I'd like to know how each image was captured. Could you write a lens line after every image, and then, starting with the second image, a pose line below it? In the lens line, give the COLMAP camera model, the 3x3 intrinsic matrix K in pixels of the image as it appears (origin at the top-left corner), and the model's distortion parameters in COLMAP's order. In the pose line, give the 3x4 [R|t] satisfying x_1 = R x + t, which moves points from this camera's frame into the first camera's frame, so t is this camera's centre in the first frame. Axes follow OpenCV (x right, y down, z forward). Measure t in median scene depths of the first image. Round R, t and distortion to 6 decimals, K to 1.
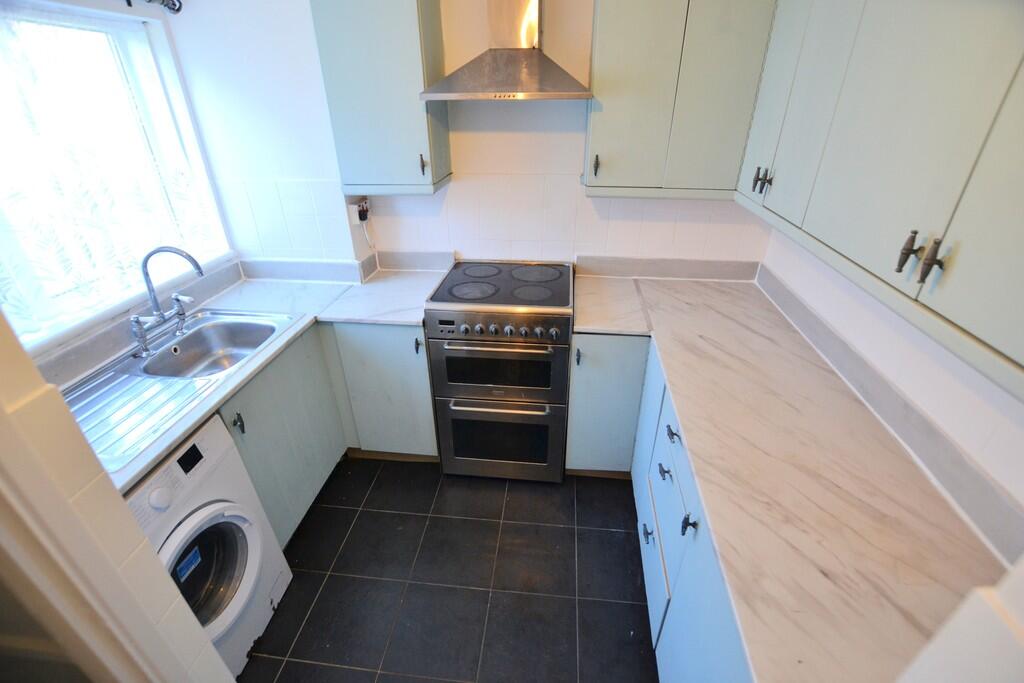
lens RADIAL K [[458.3, 0, 510.6], [0, 458.3, 350.9], [0, 0, 1]] dist [-0.028991, 0.000155]
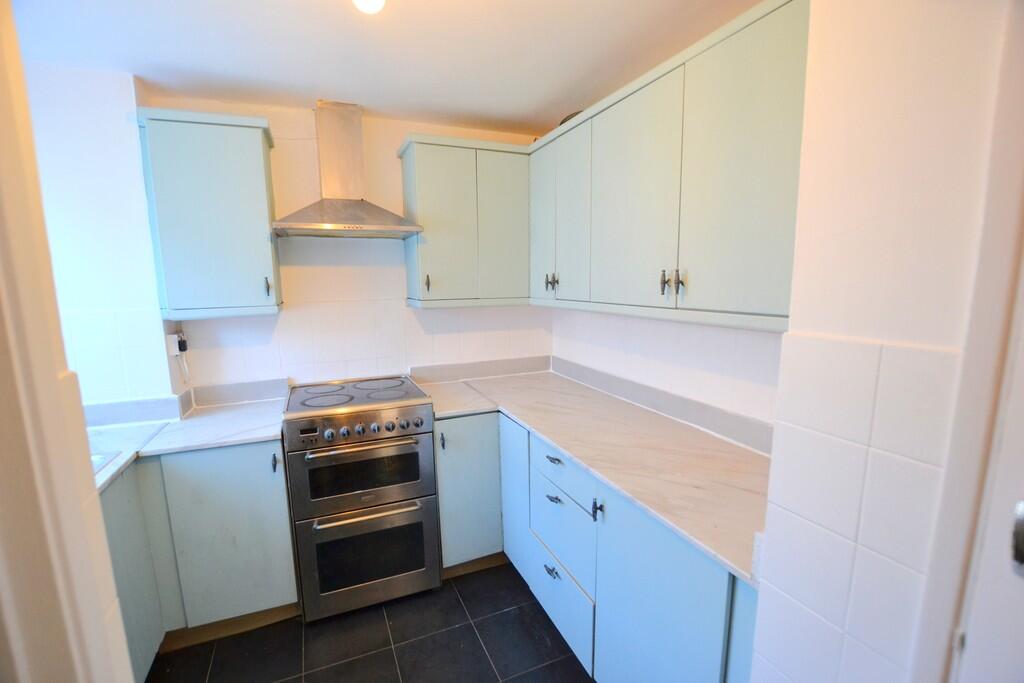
lens RADIAL K [[458.3, 0, 510.6], [0, 458.3, 350.9], [0, 0, 1]] dist [-0.028991, 0.000155]
pose [[0.865598, -0.078878, 0.494488, -0.224815], [0.251748, 0.922189, -0.293582, 0.167584], [-0.432854, 0.378610, 0.818102, -0.042446]]
